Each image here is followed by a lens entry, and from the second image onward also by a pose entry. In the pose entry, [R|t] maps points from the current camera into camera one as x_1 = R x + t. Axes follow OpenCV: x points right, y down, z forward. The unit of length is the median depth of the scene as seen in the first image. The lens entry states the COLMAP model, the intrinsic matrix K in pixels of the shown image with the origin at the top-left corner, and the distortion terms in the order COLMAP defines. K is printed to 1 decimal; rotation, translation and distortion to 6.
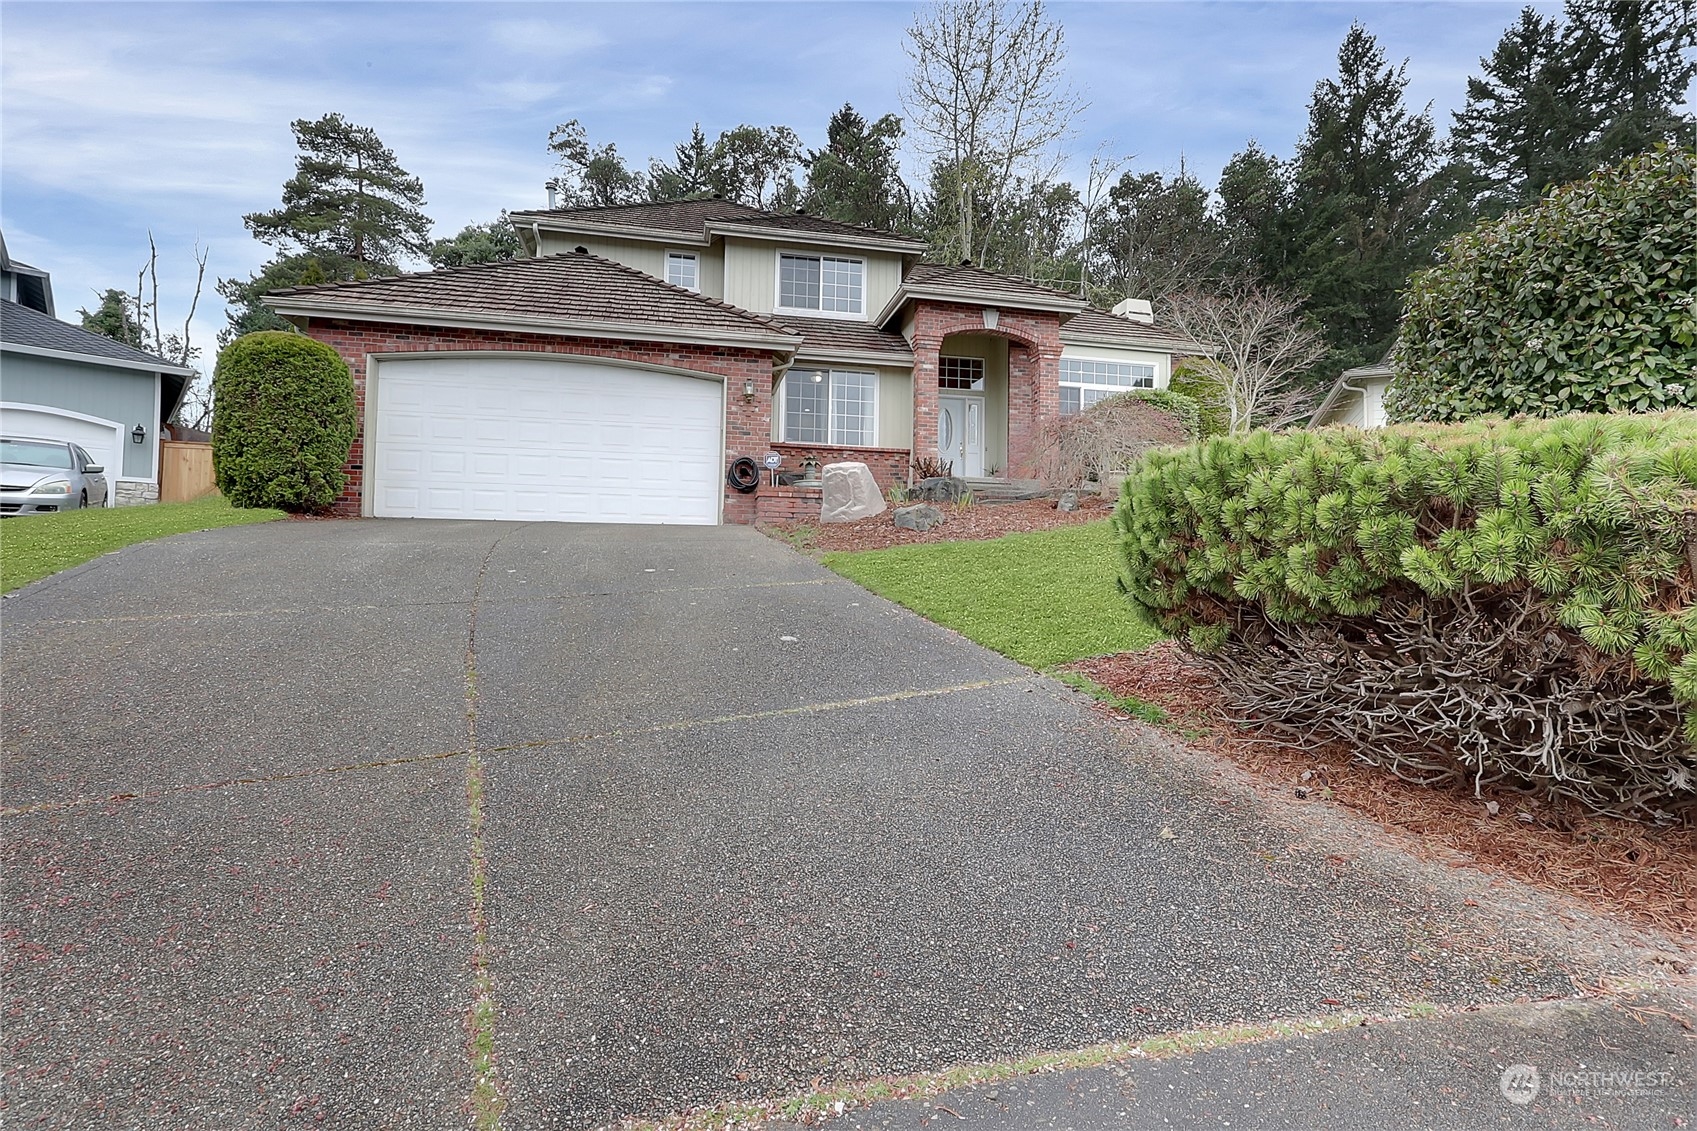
lens RADIAL K [[783.4, 0, 851.9], [0, 783.4, 557.9], [0, 0, 1]] dist [-0.018011, 0.001480]
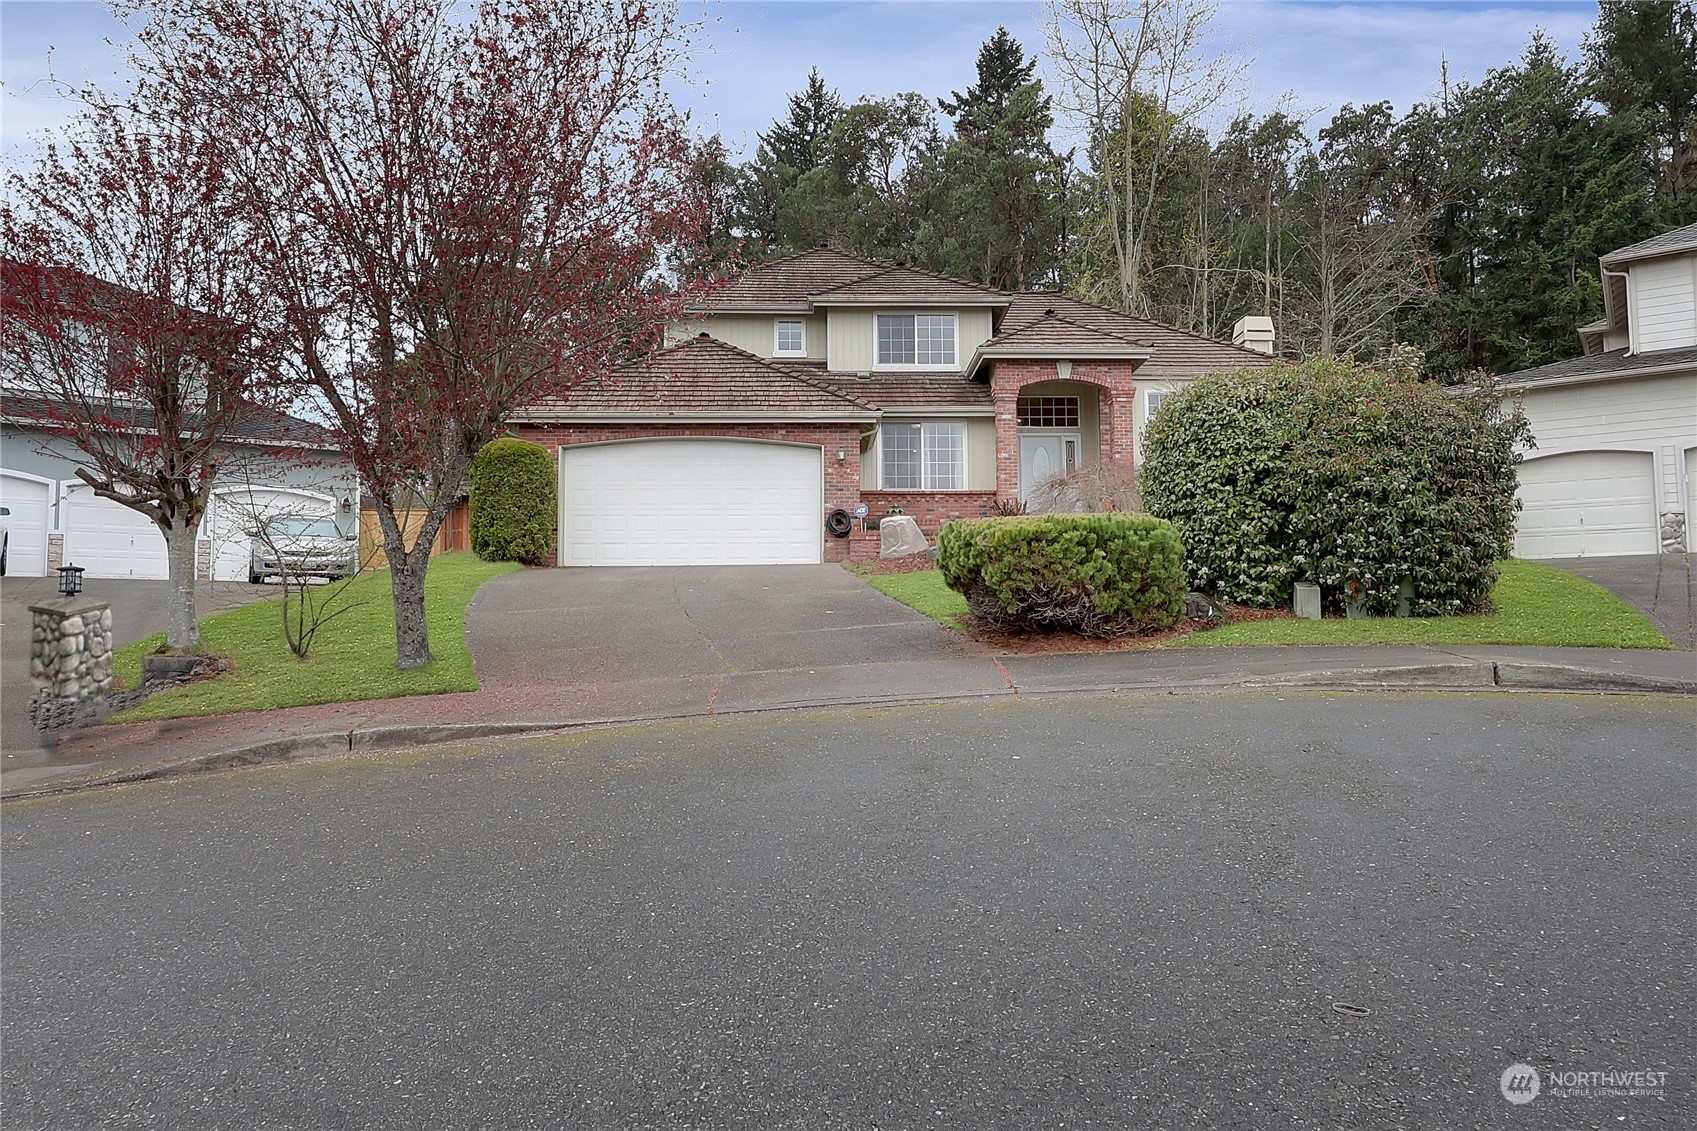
lens RADIAL K [[929.9, 0, 848.5], [0, 929.9, 565.5], [0, 0, 1]] dist [0.002639, 0.000934]
pose [[0.985597, -0.033172, -0.165828, 0.087584], [0.025920, 0.998618, -0.045711, 0.021197], [0.167115, 0.040755, 0.985095, -0.329550]]
